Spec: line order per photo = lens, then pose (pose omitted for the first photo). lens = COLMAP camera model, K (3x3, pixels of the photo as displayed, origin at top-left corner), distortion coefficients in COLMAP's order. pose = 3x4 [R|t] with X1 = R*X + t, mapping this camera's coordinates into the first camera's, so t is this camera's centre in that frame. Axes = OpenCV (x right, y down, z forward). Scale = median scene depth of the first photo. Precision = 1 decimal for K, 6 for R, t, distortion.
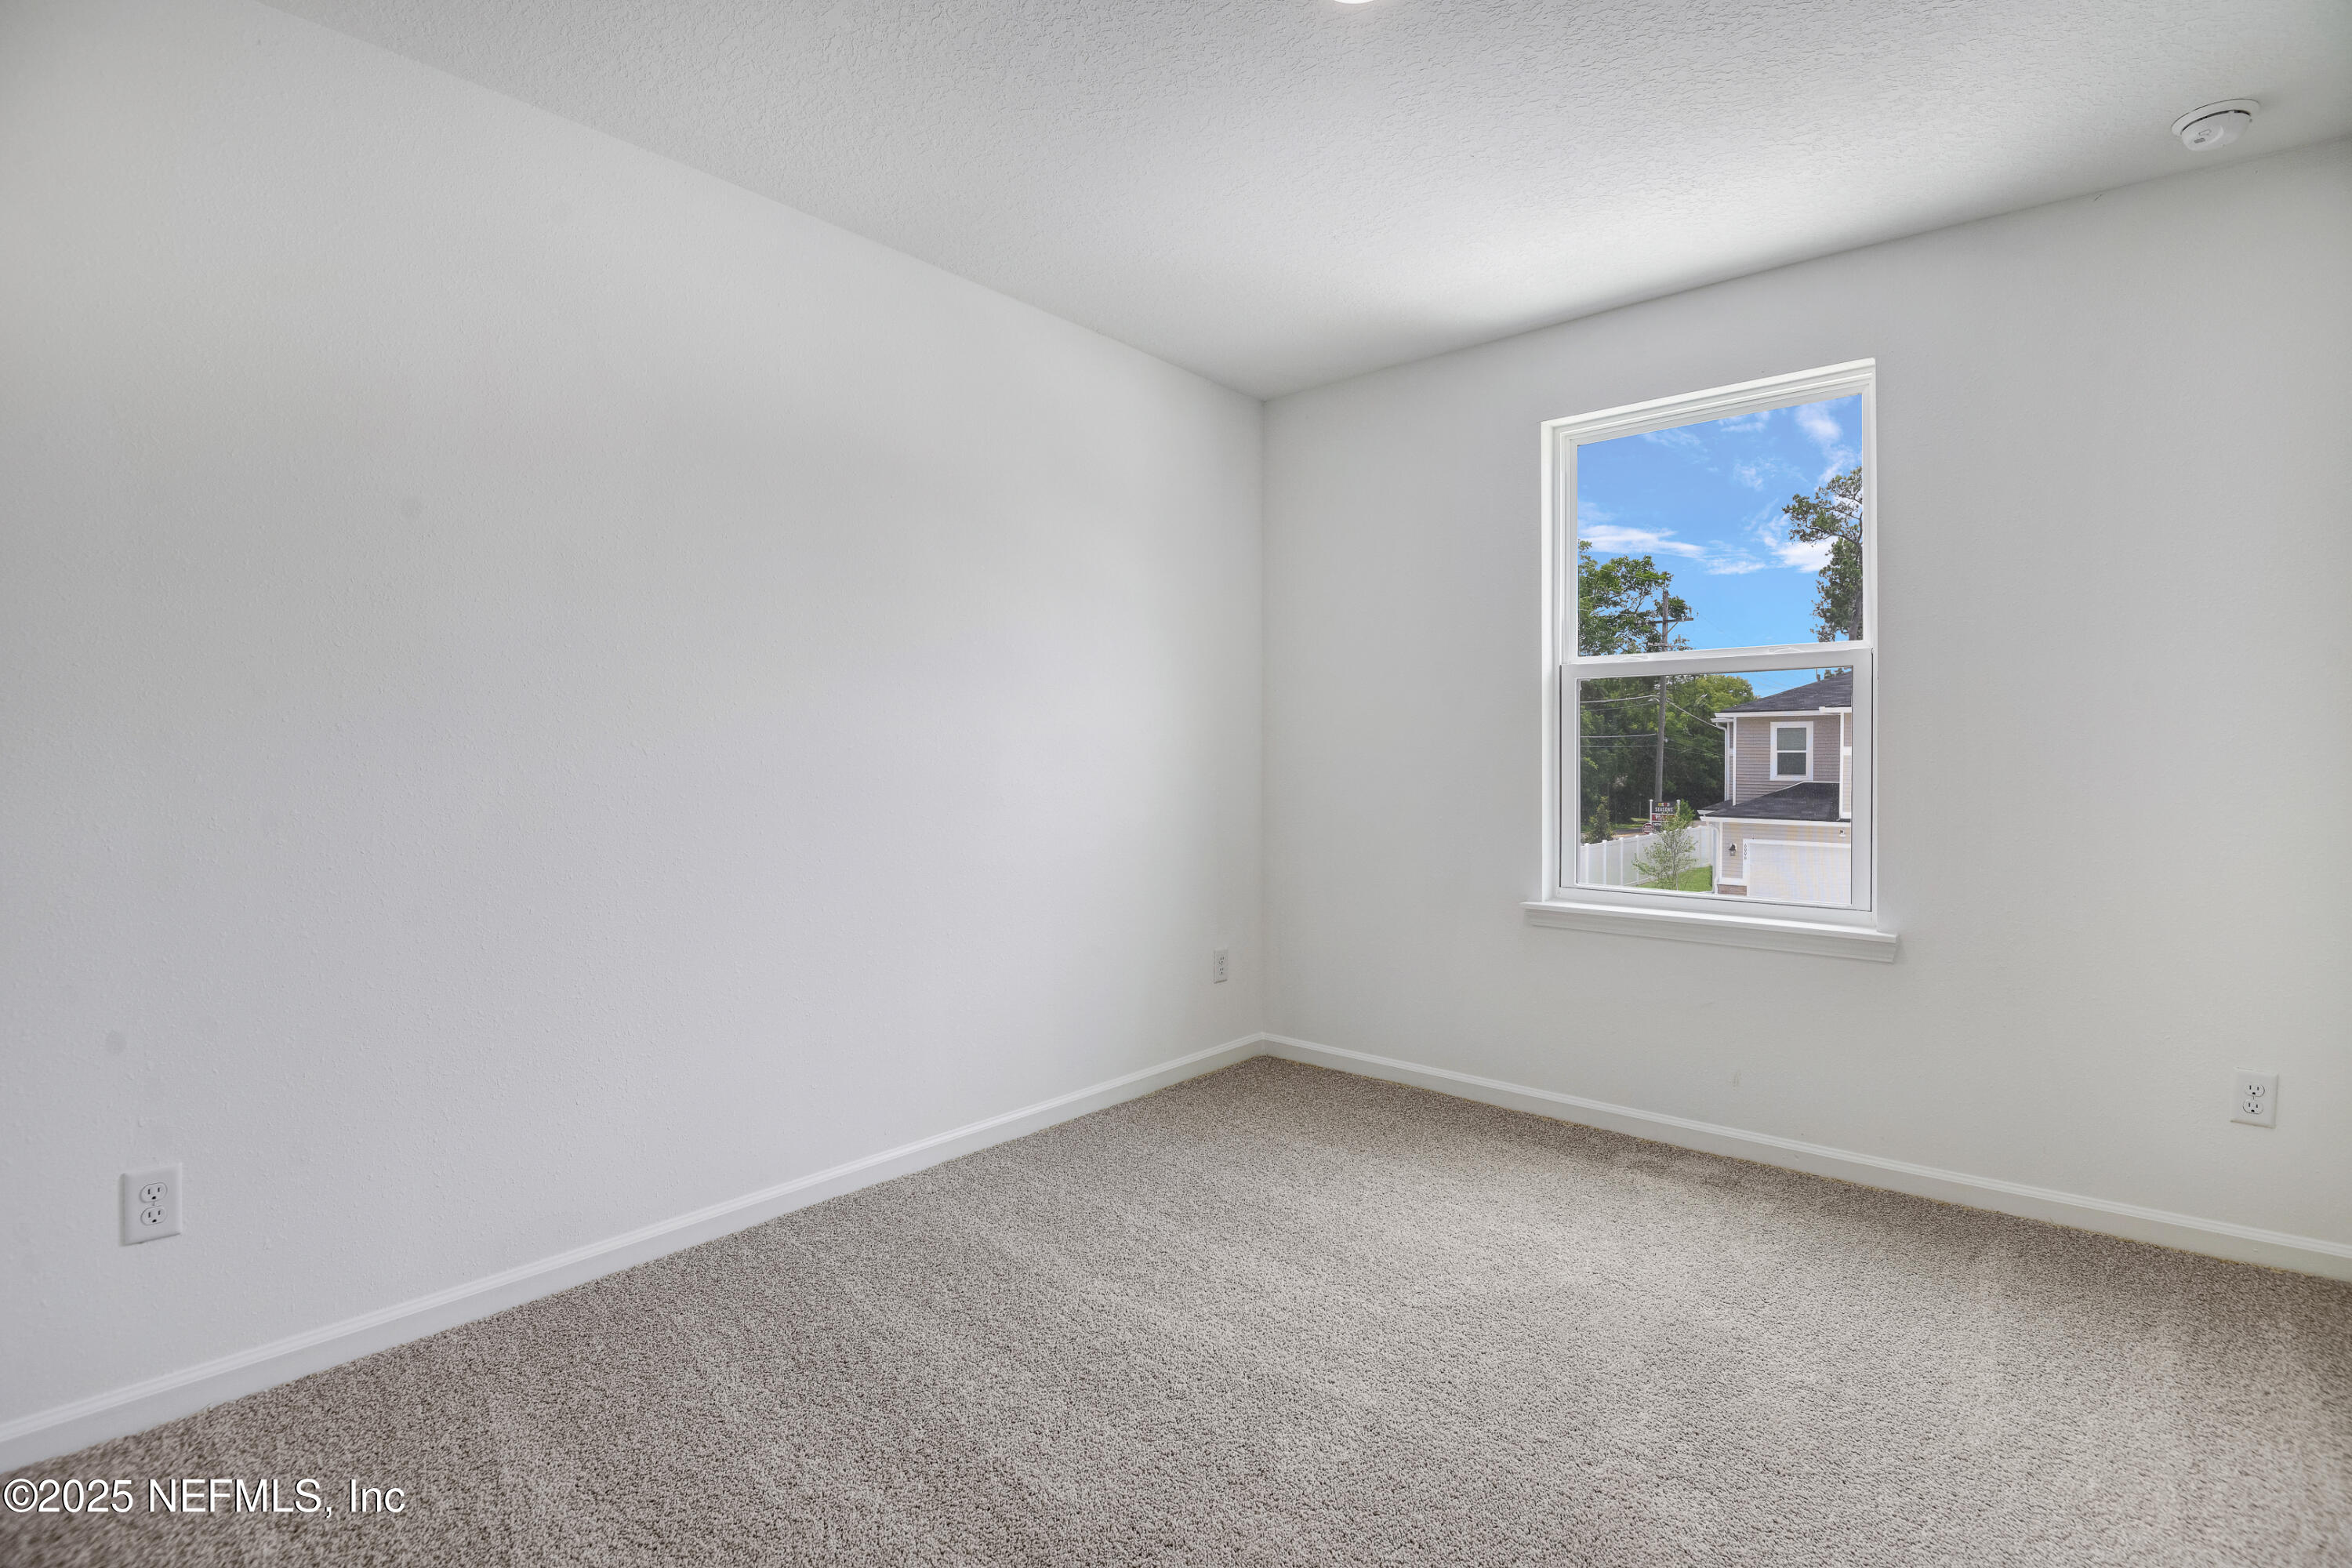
lens RADIAL K [[1347.8, 0, 1174.4], [0, 1347.8, 775.6], [0, 0, 1]] dist [-0.006238, -0.000204]
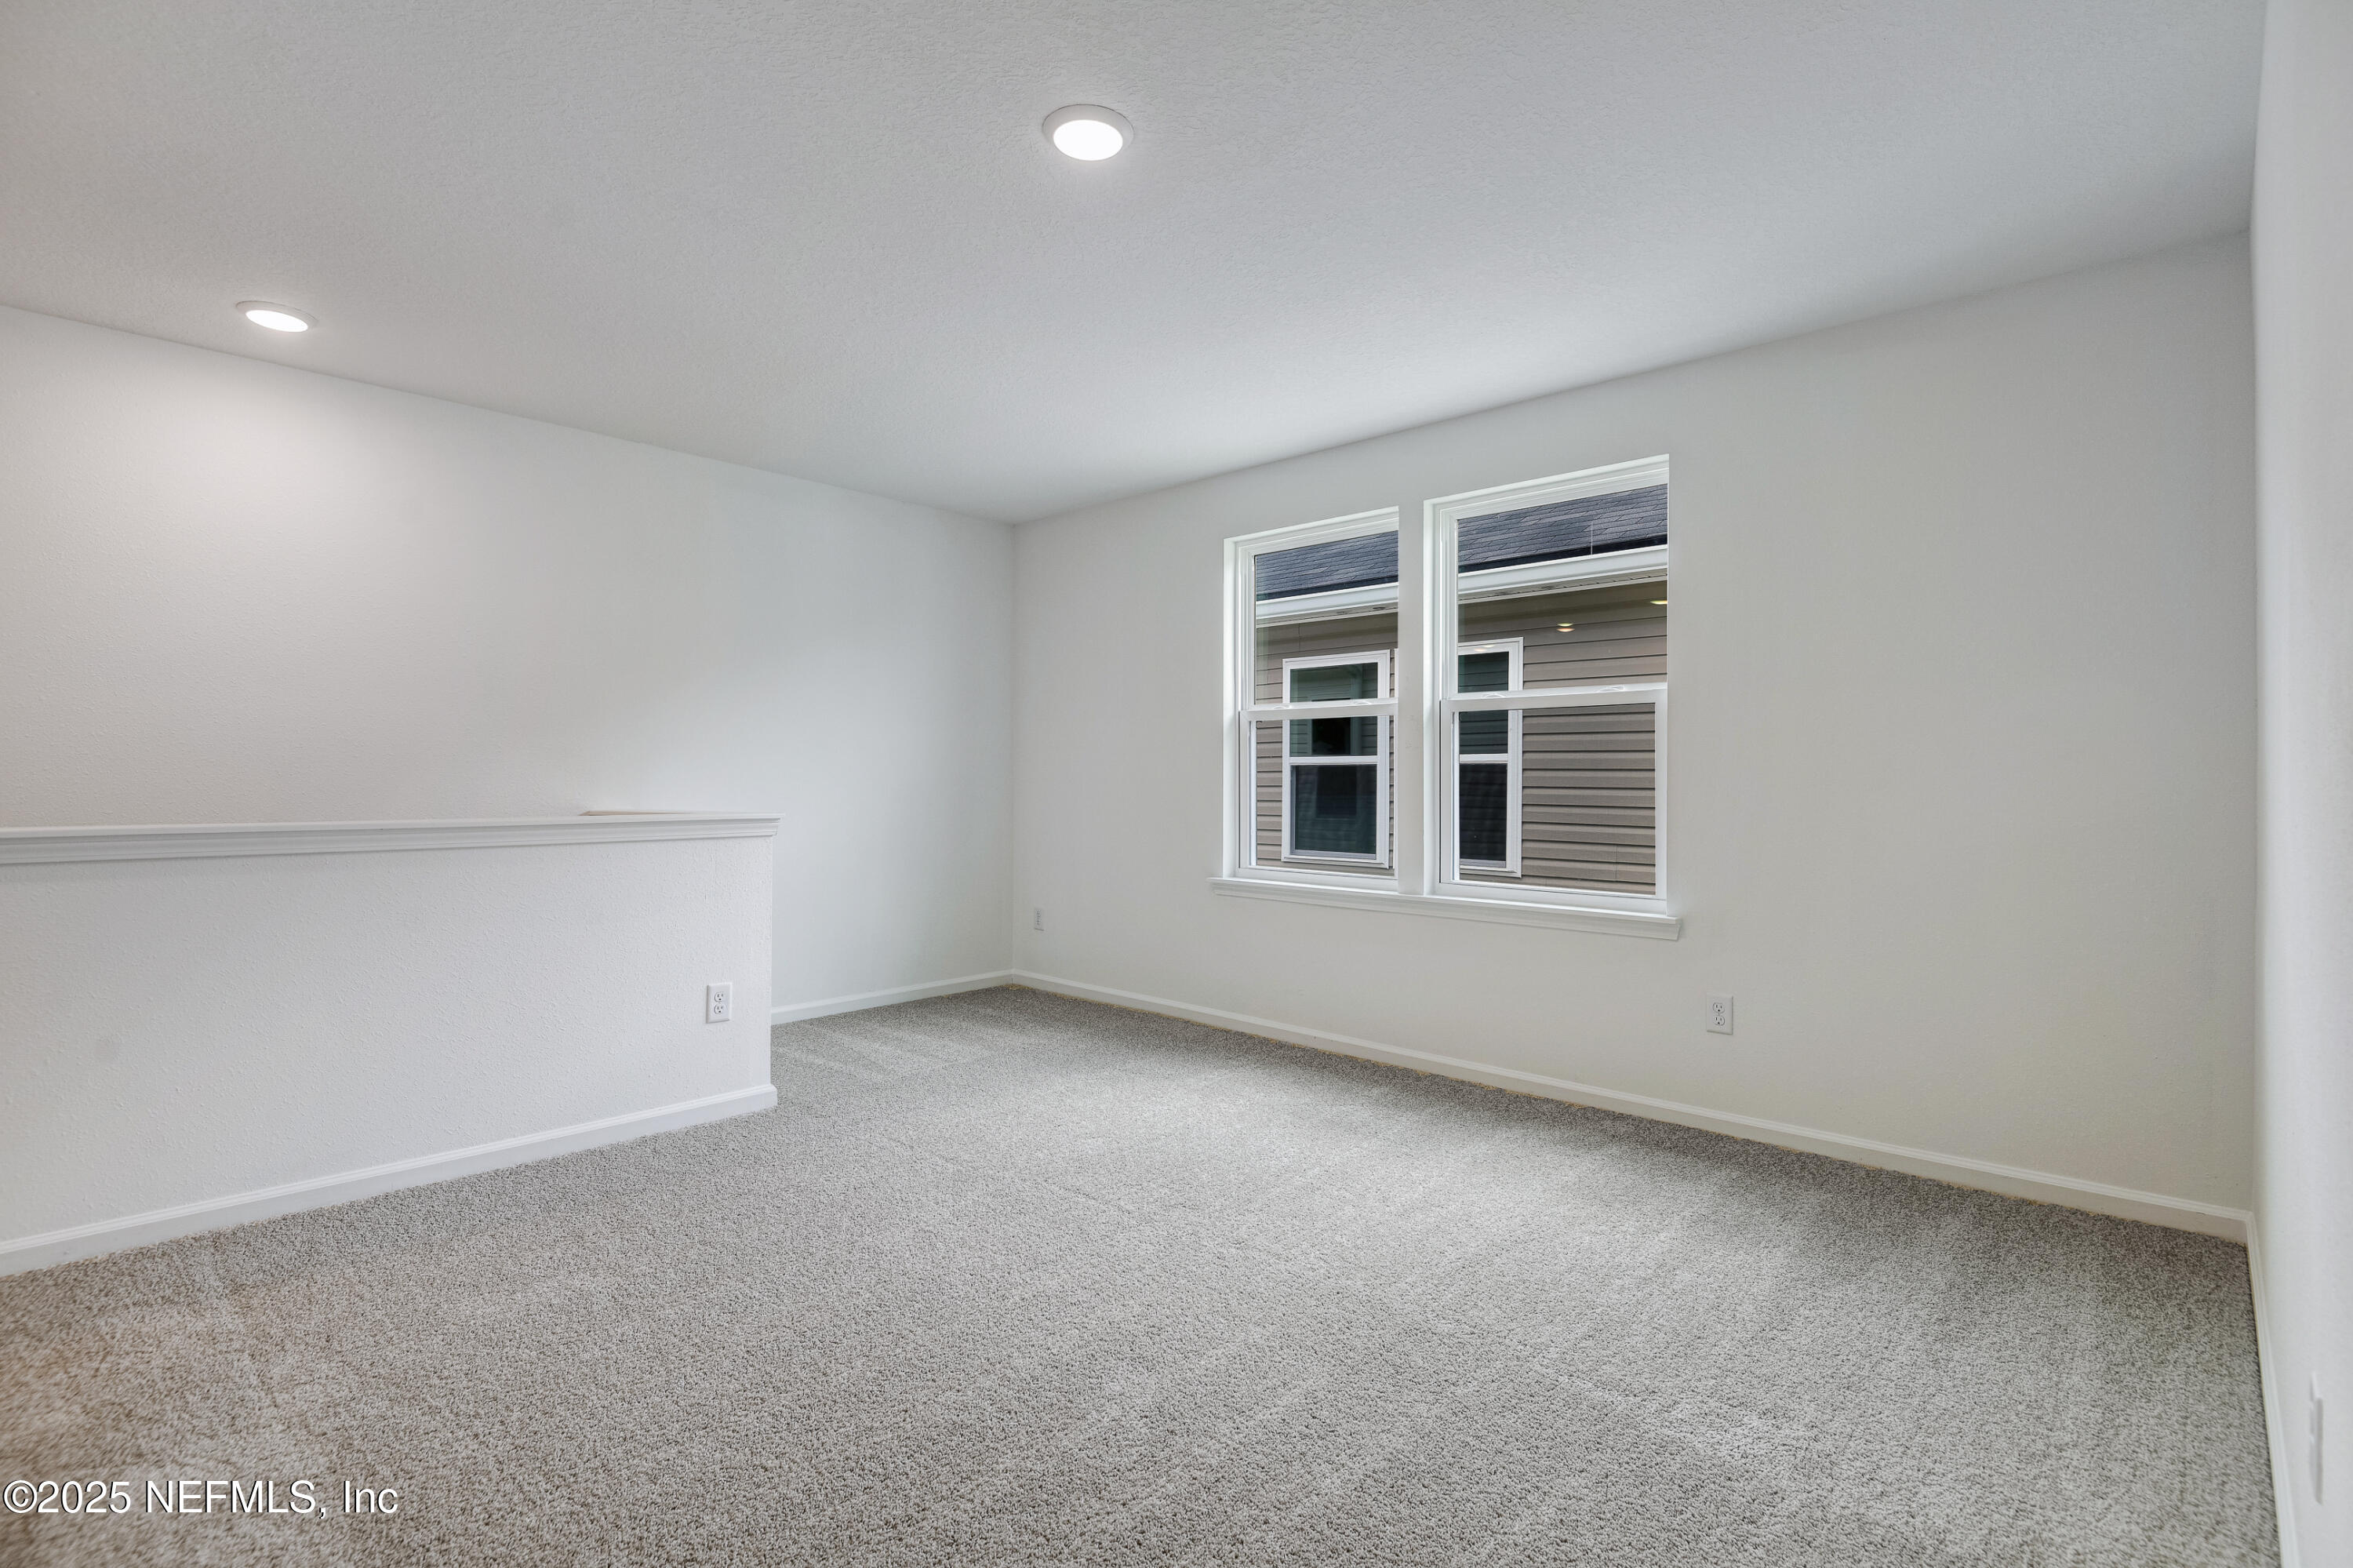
lens RADIAL K [[1149.6, 0, 1178.0], [0, 1149.6, 784.9], [0, 0, 1]] dist [0.000150, -0.000299]
pose [[0.999815, -0.000528, 0.019231, 0.199472], [0.000659, 0.999977, -0.006777, 0.004359], [-0.019227, 0.006788, 0.999792, -0.204580]]
